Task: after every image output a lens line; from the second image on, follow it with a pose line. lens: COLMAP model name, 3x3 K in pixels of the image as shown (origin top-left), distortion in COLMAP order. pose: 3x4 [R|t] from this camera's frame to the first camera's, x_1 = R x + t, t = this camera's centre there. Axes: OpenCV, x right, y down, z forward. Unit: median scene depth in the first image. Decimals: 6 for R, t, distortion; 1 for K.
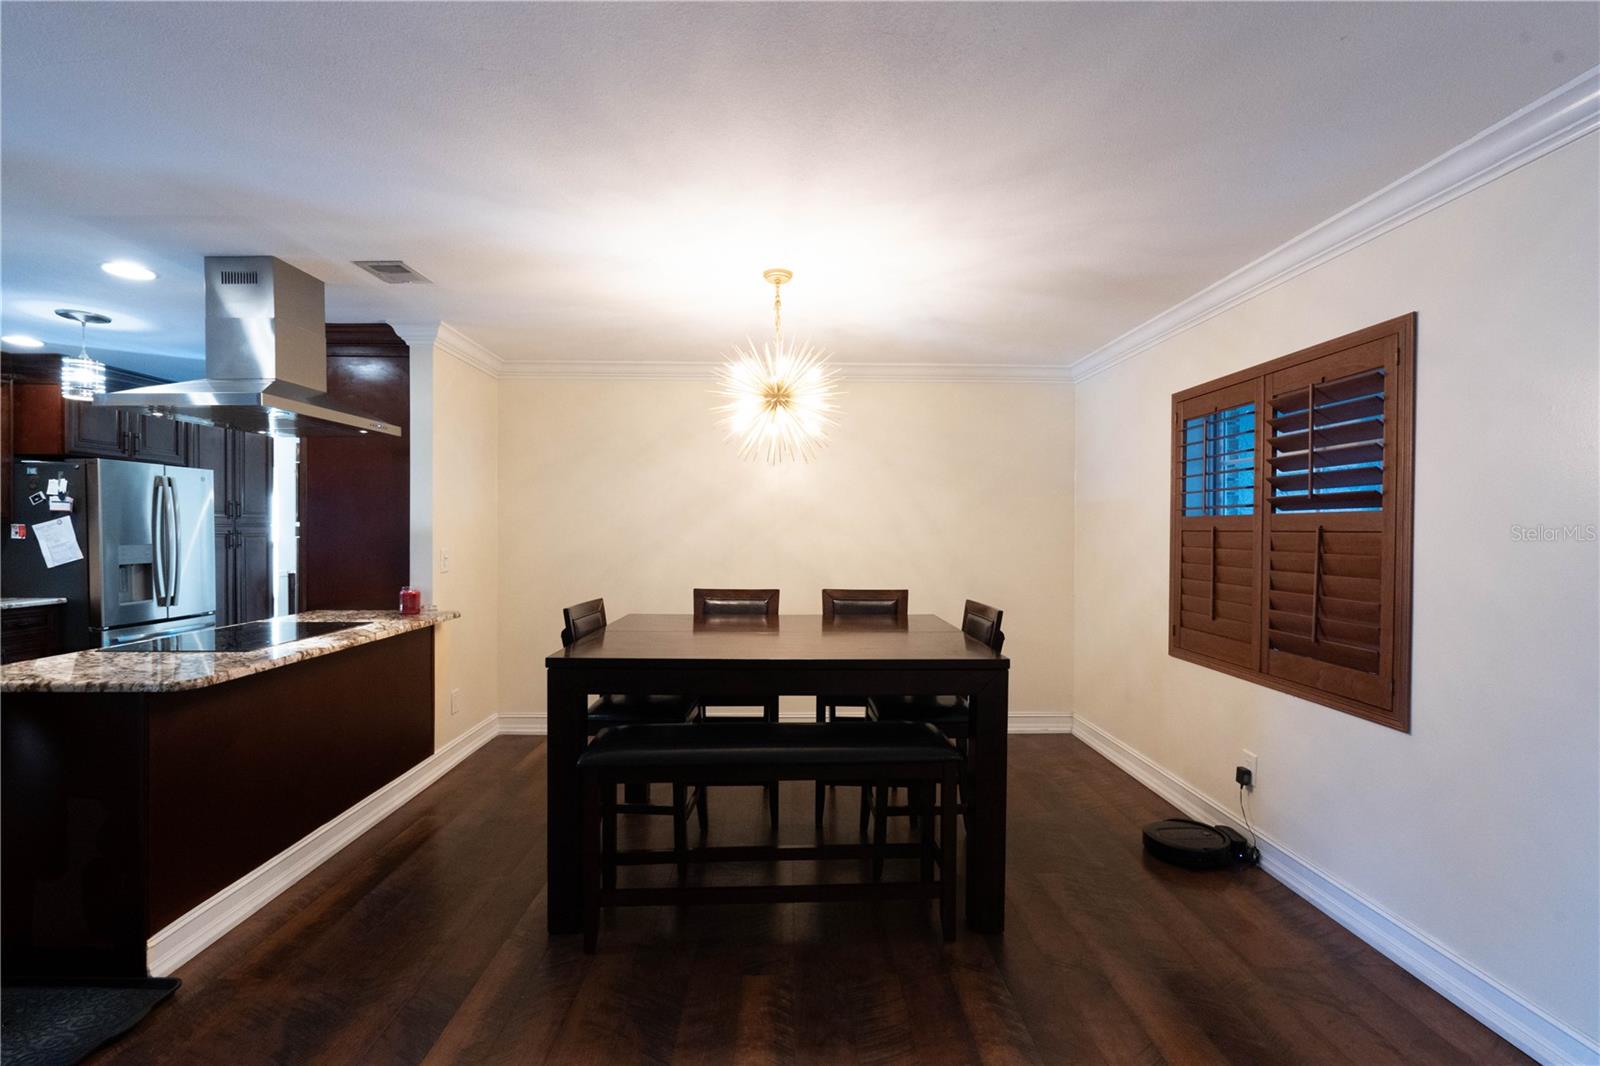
lens RADIAL K [[709.2, 0, 786.8], [0, 709.2, 529.5], [0, 0, 1]] dist [-0.004337, 0.002053]
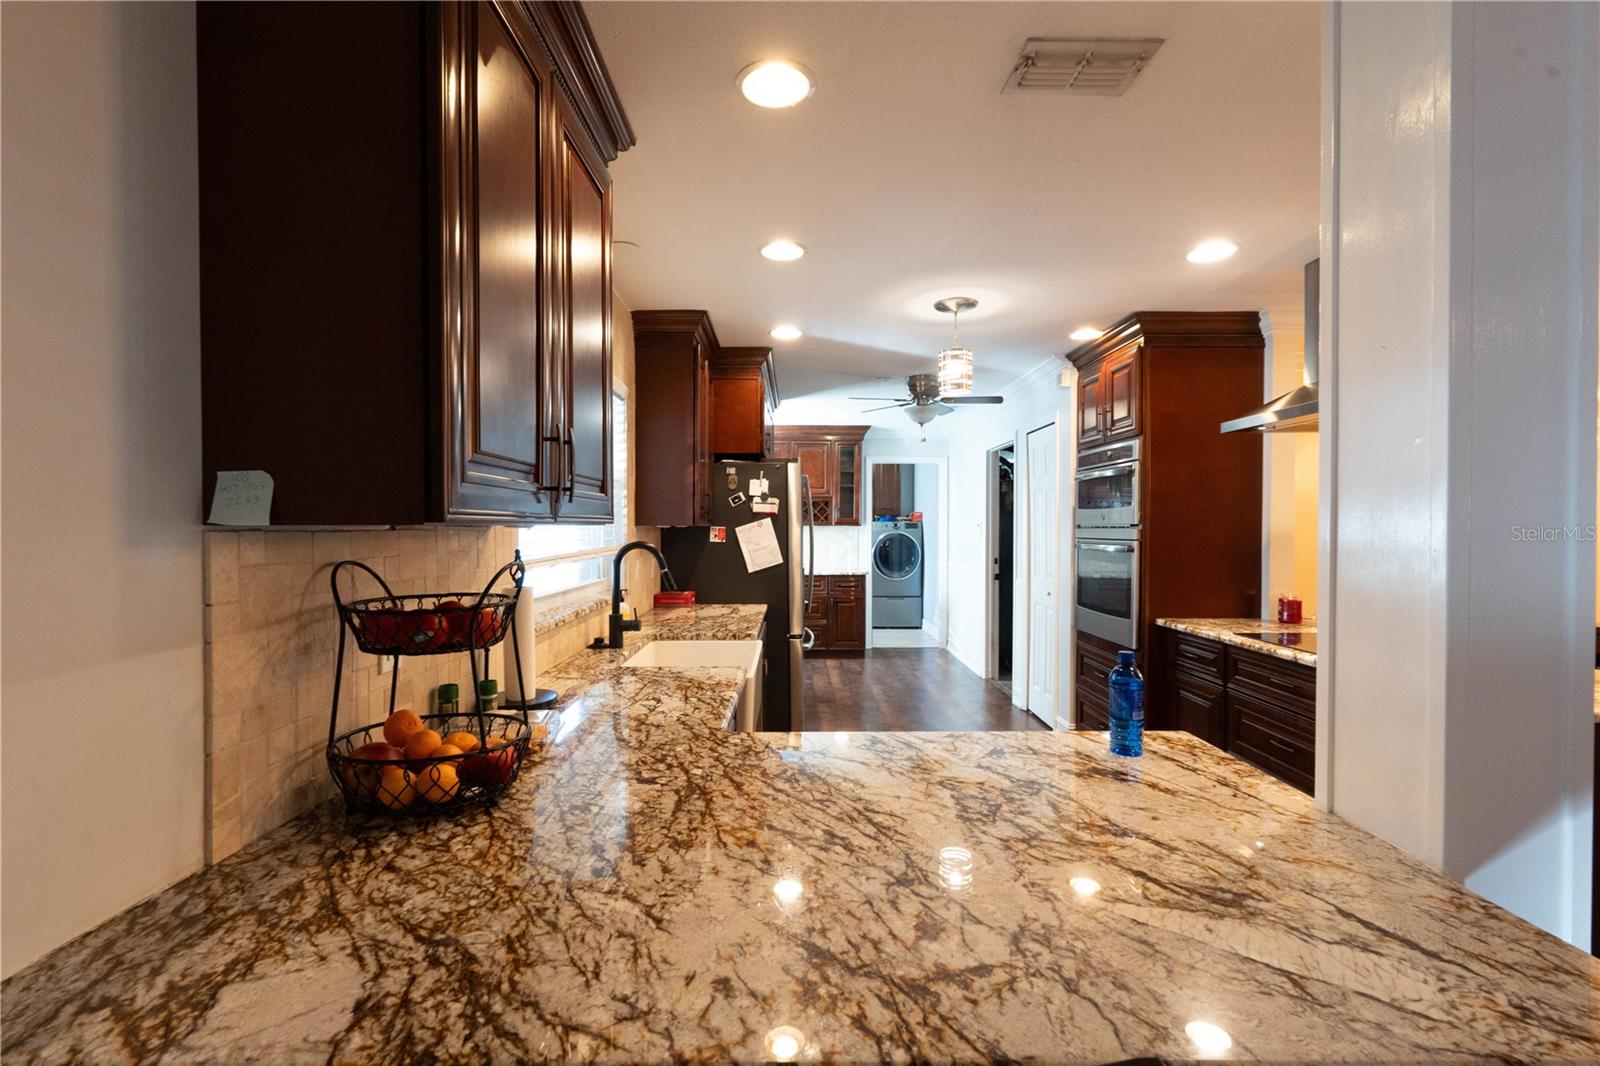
lens RADIAL K [[709.2, 0, 795.0], [0, 709.2, 527.8], [0, 0, 1]] dist [-0.004337, 0.002053]
pose [[0.999992, -0.003235, 0.002493, -0.983565], [0.003238, 0.999994, -0.001165, -0.004707], [-0.002489, 0.001173, 0.999996, 0.048101]]
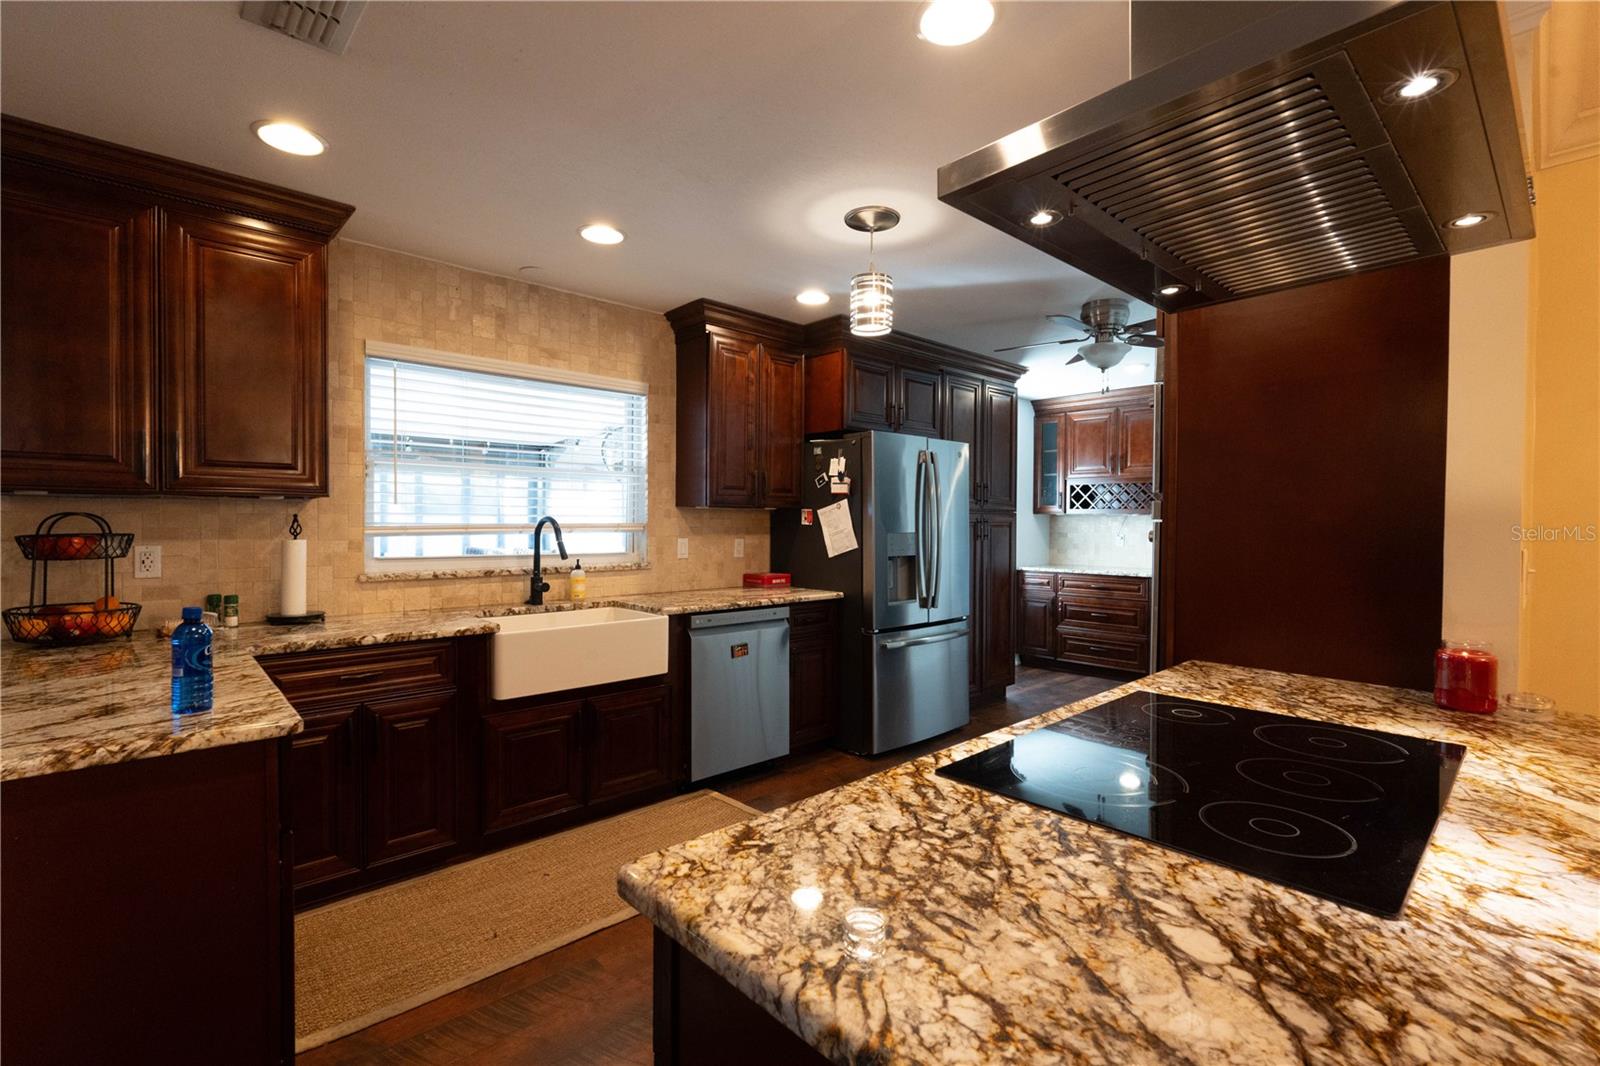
lens RADIAL K [[709.2, 0, 799.6], [0, 709.2, 526.5], [0, 0, 1]] dist [-0.004337, 0.002053]
pose [[0.676647, 0.005655, -0.736286, -0.407821], [-0.006900, 0.999975, 0.001339, 0.013942], [0.736275, 0.004175, 0.676670, 0.363796]]
